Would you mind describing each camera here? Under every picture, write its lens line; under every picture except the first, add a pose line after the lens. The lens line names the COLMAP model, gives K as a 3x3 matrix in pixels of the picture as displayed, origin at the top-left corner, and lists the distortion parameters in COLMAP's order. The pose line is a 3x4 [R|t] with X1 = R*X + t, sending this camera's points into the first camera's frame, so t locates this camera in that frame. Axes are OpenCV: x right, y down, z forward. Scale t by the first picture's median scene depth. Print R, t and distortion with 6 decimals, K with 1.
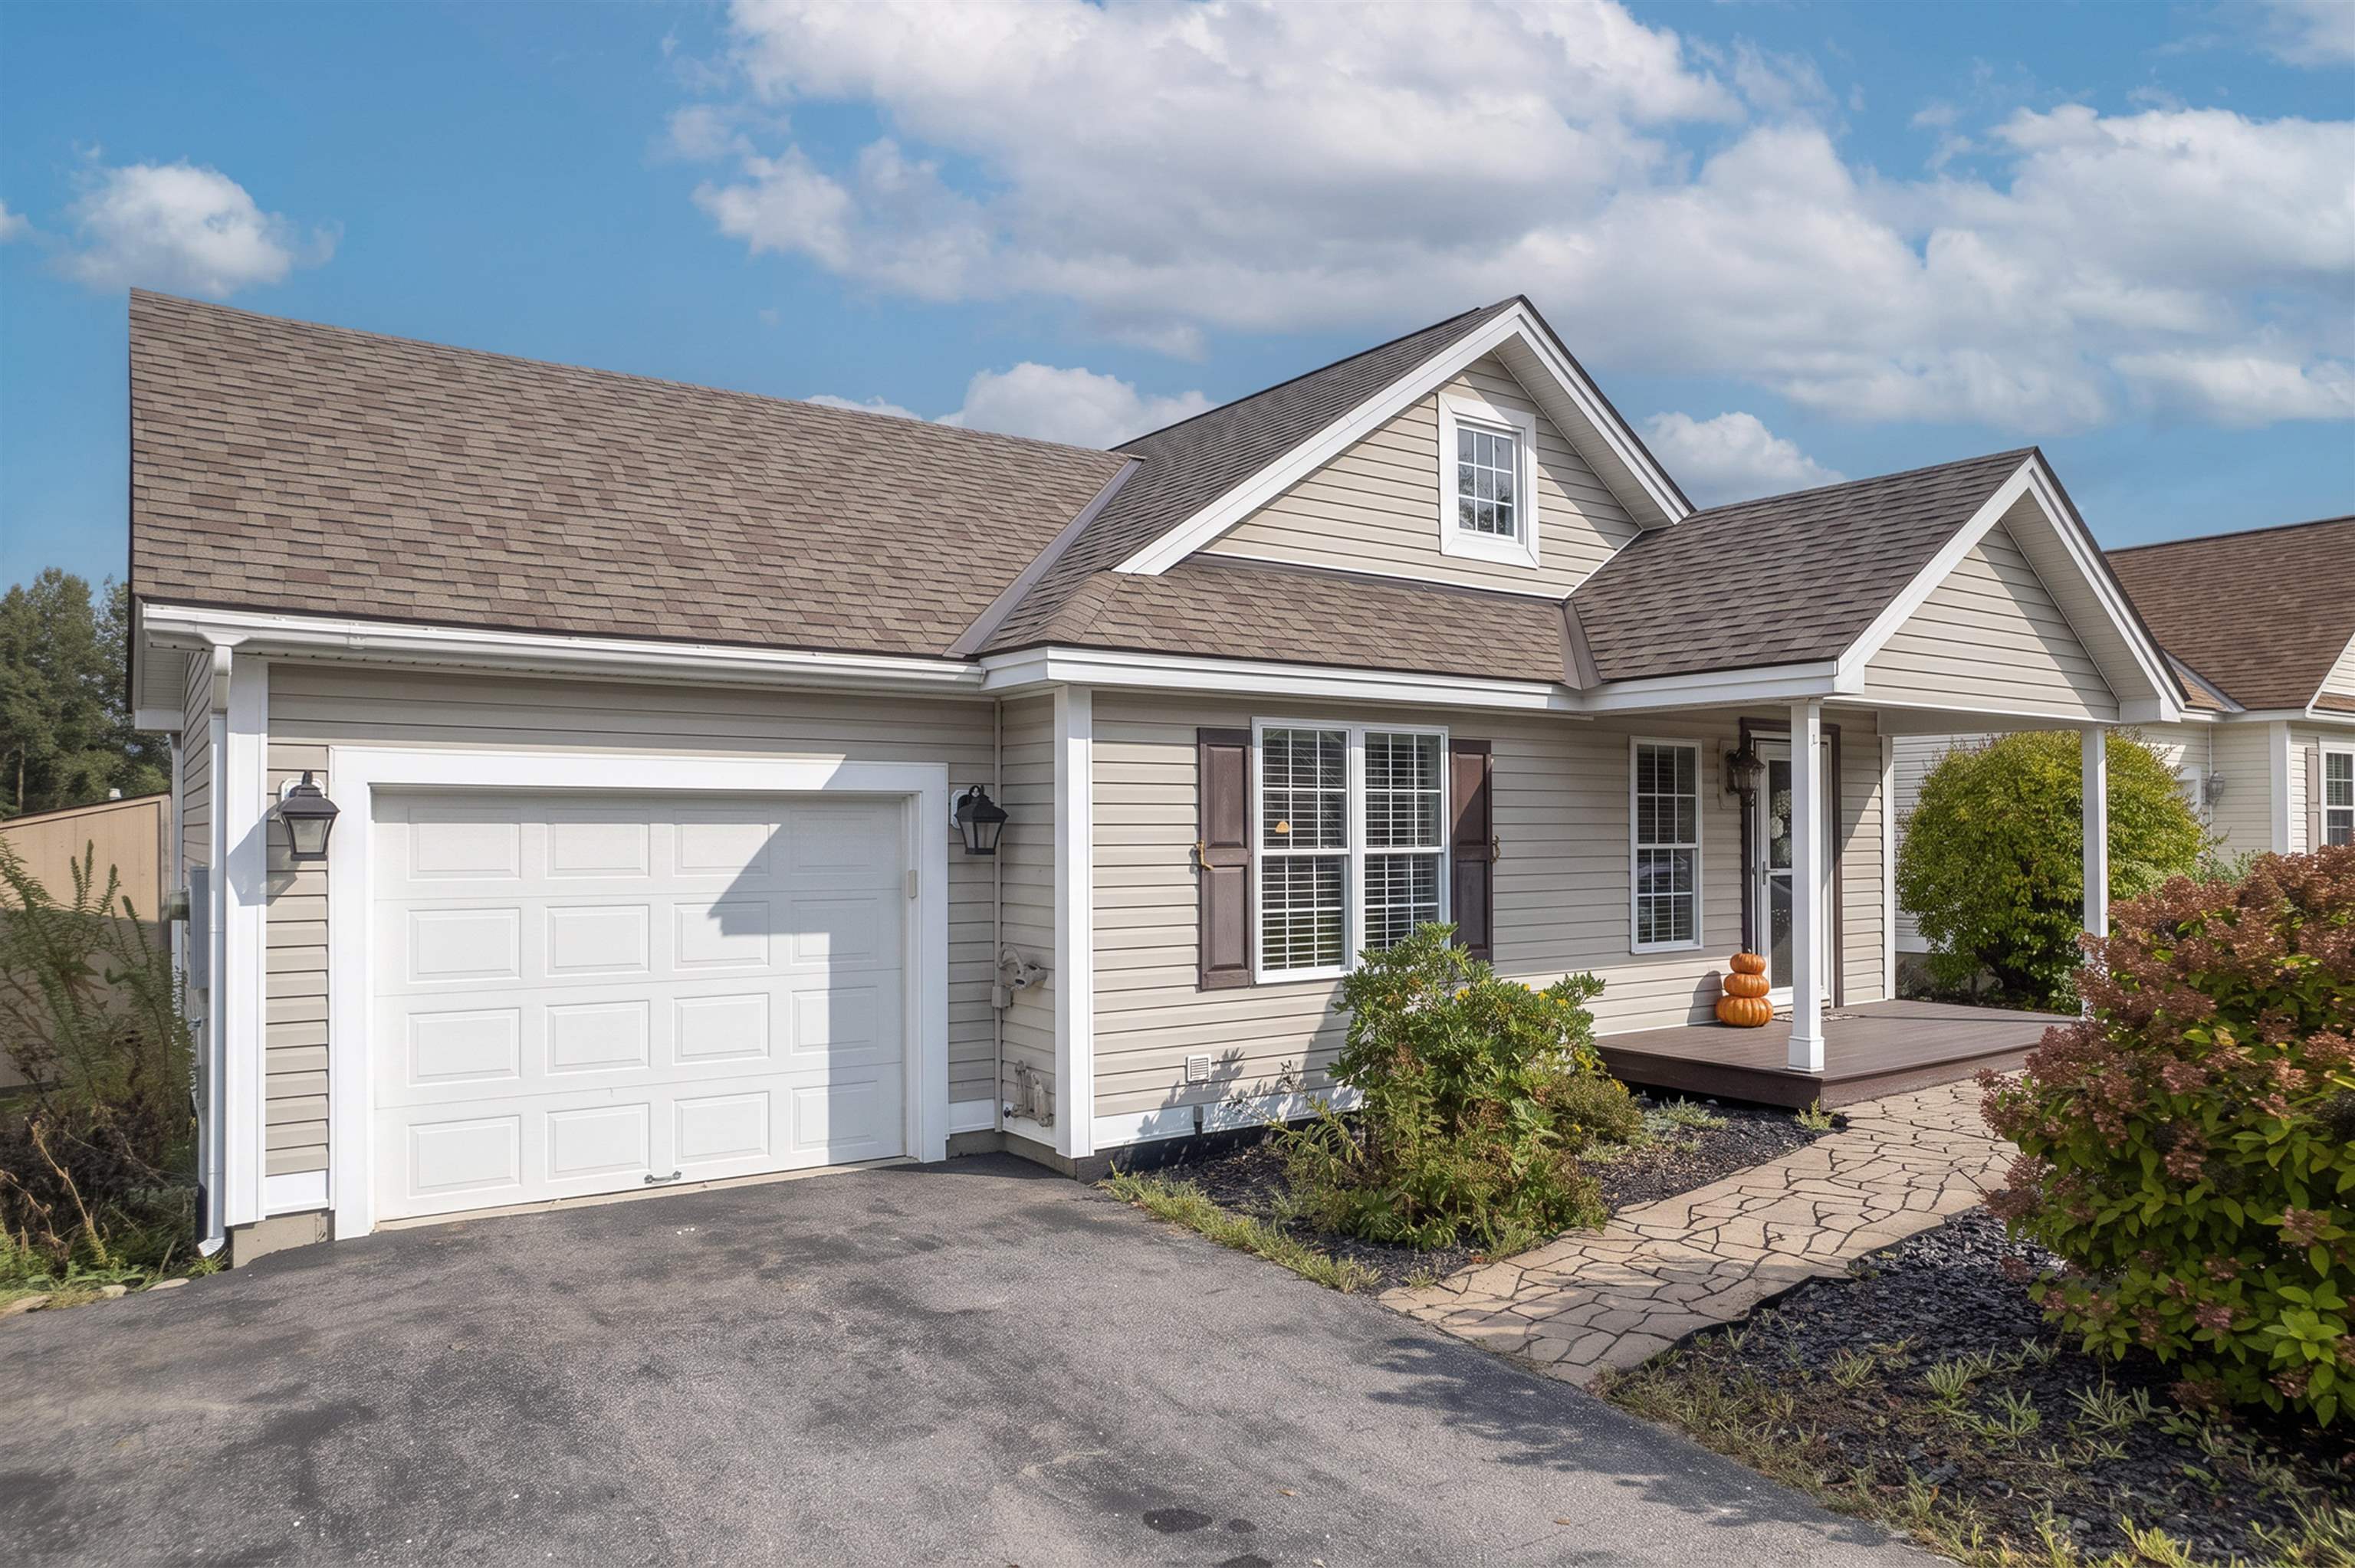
lens RADIAL K [[1521.2, 0, 1179.6], [0, 1521.2, 831.3], [0, 0, 1]] dist [-0.067858, 0.108496]
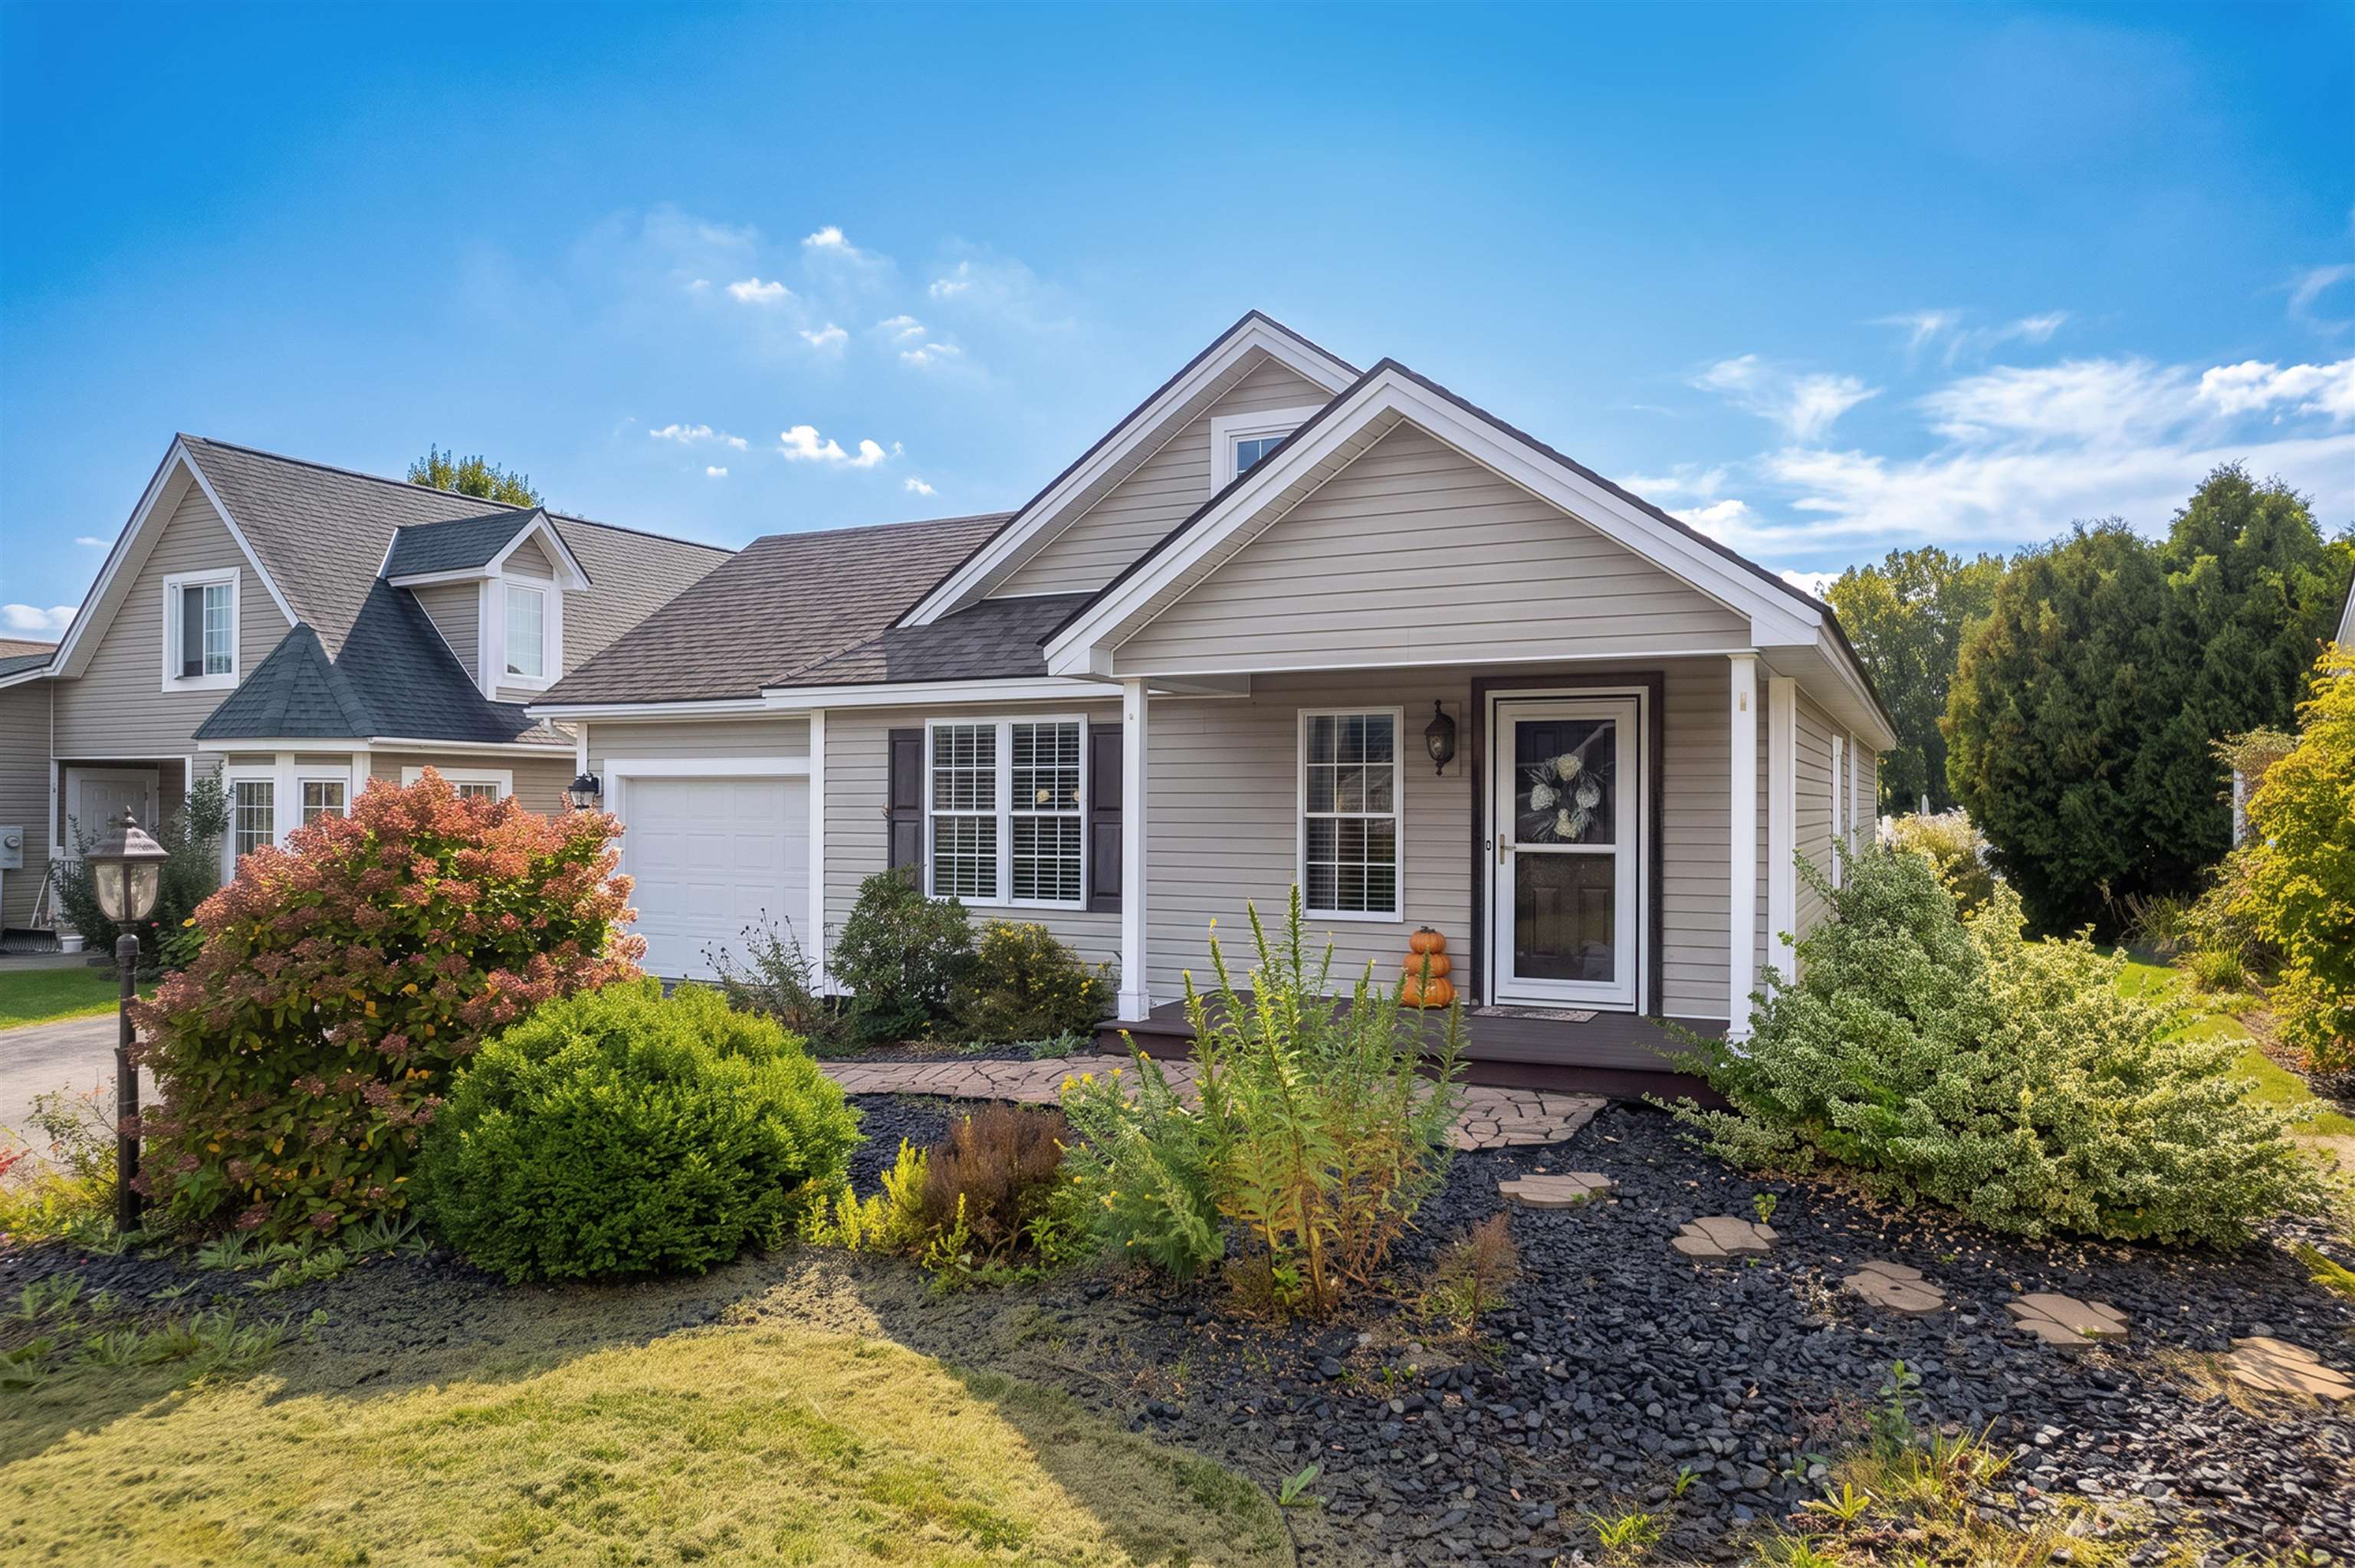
lens RADIAL K [[1521.2, 0, 1179.6], [0, 1521.2, 831.3], [0, 0, 1]] dist [-0.067858, 0.108496]
pose [[0.471642, 0.019943, -0.881565, 1.350922], [-0.004944, 0.999788, 0.019972, 0.001430], [0.881776, -0.005061, 0.471641, 0.503569]]
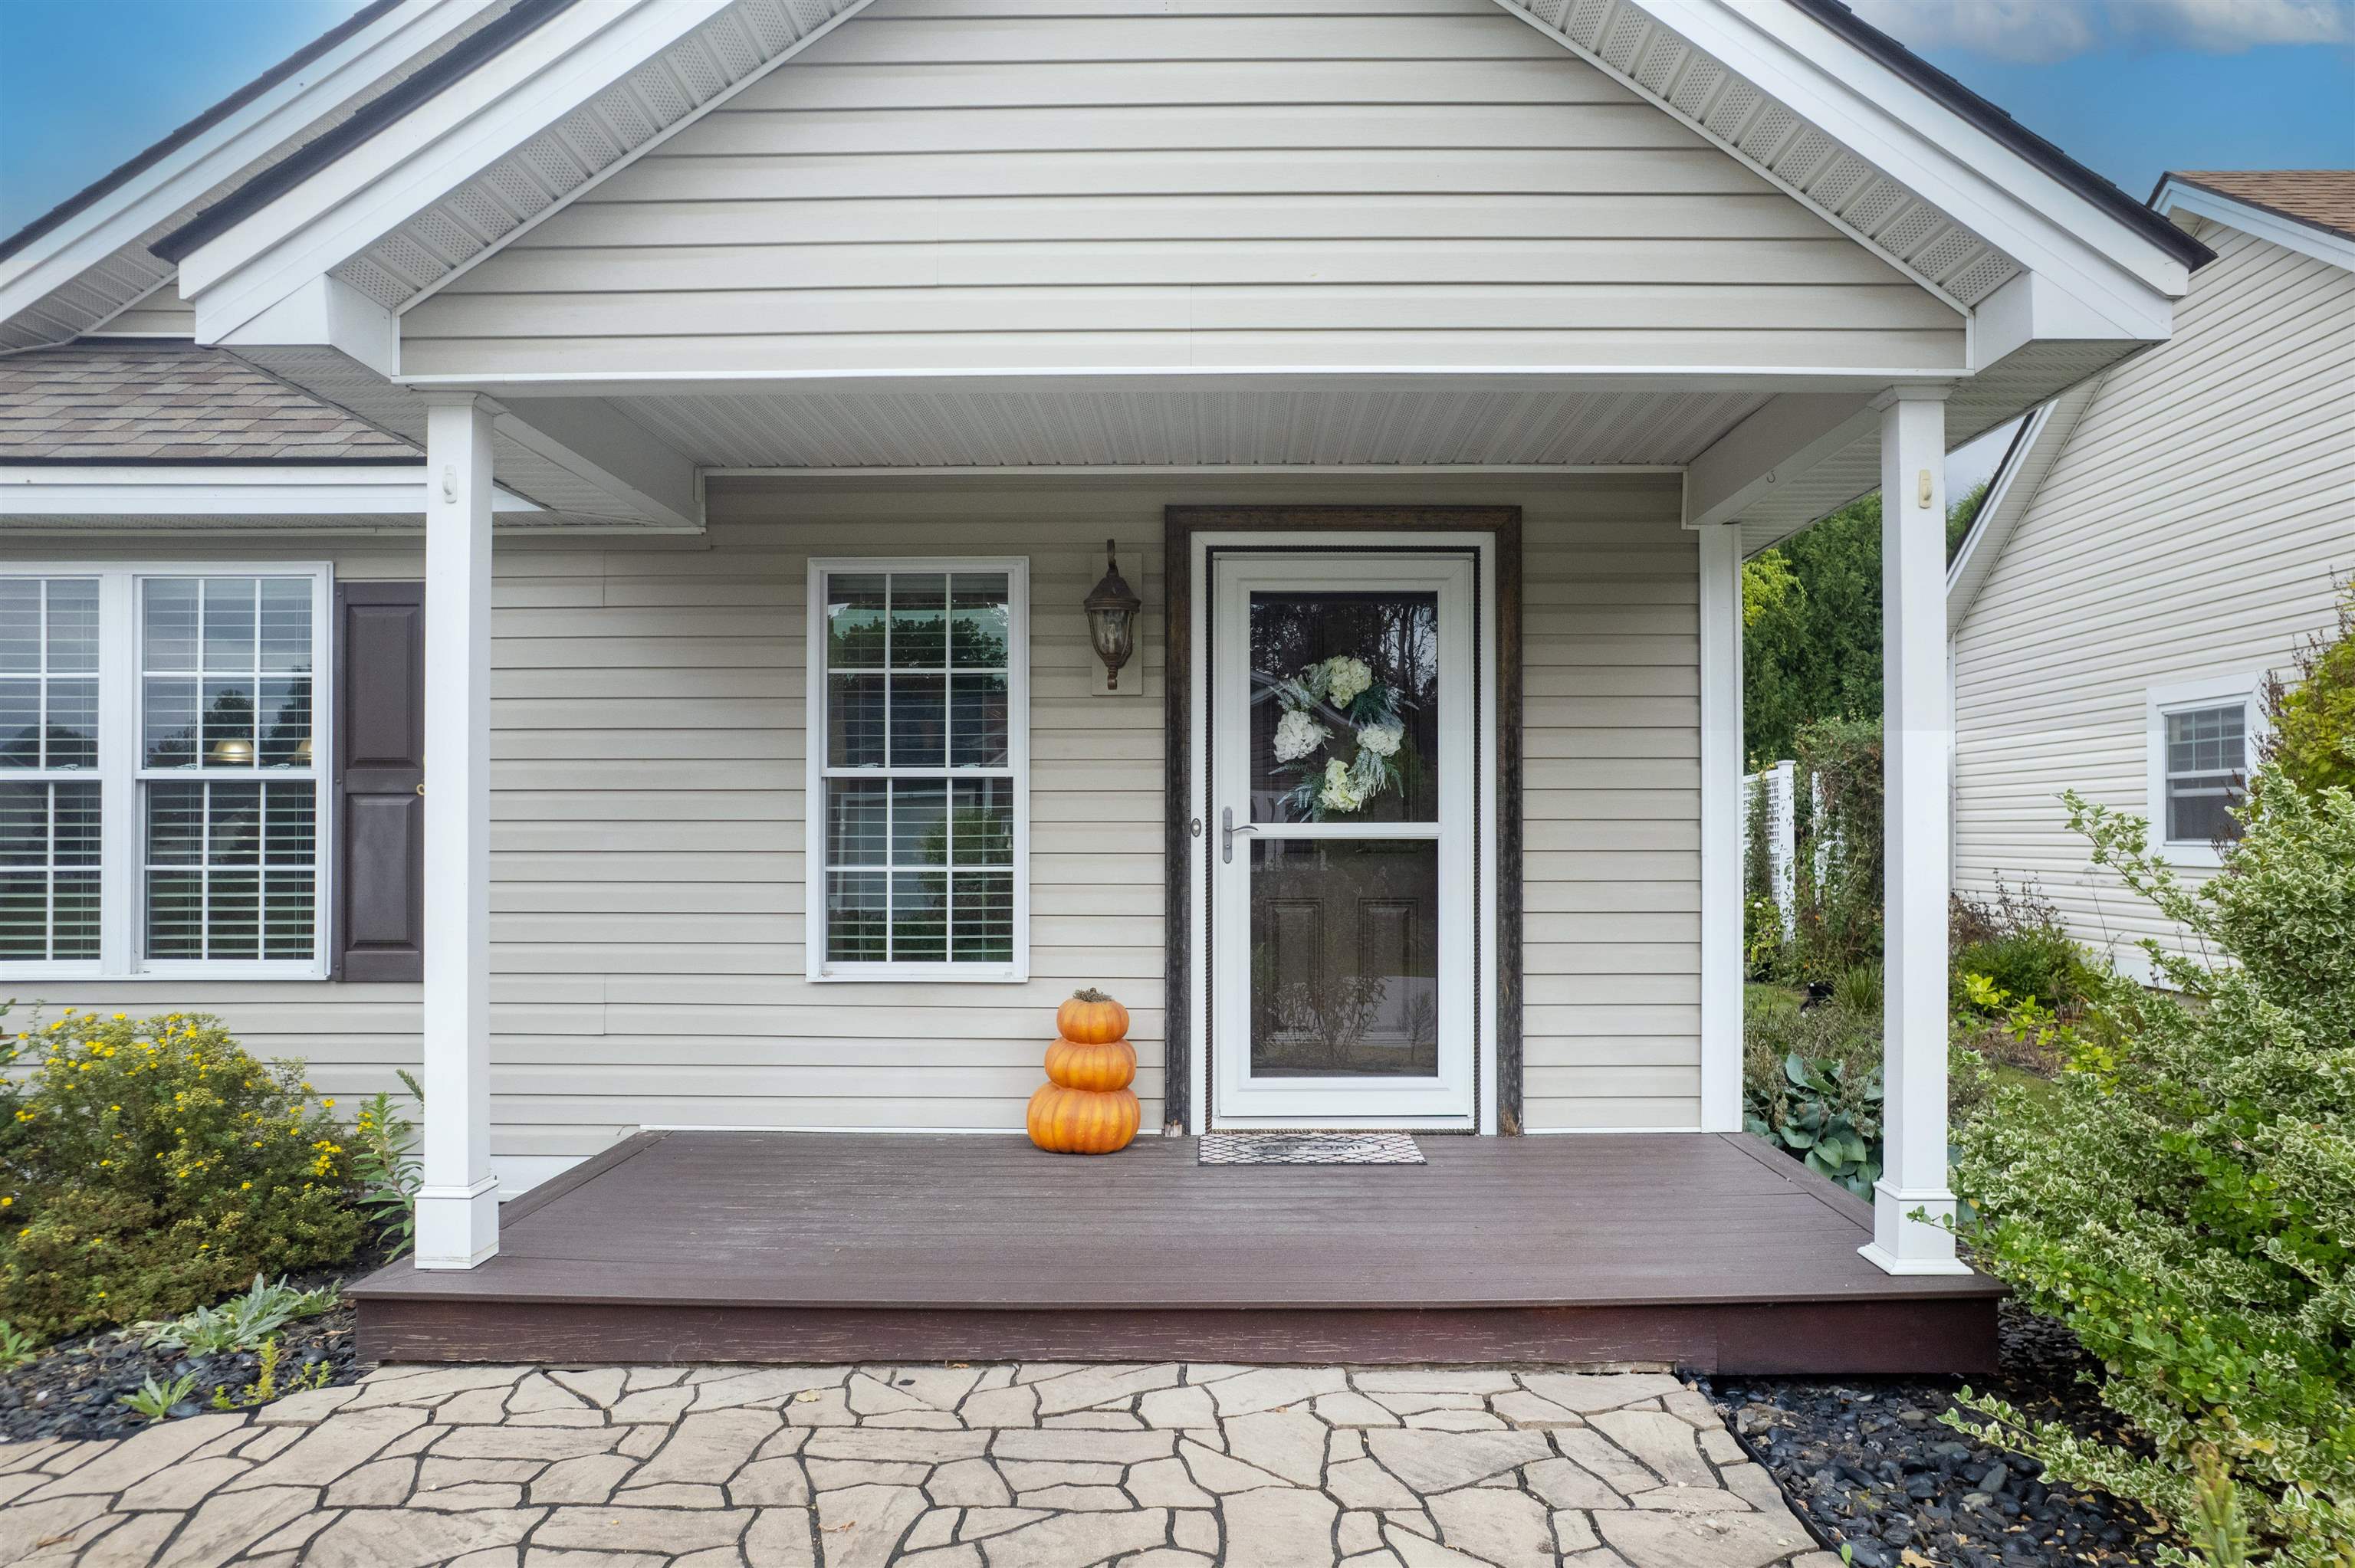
lens RADIAL K [[1521.2, 0, 1179.6], [0, 1521.2, 831.3], [0, 0, 1]] dist [-0.067858, 0.108496]
pose [[0.805187, -0.003698, -0.593010, 0.811189], [-0.001583, 0.999964, -0.008384, 0.039621], [0.593020, 0.007689, 0.805151, 0.756819]]
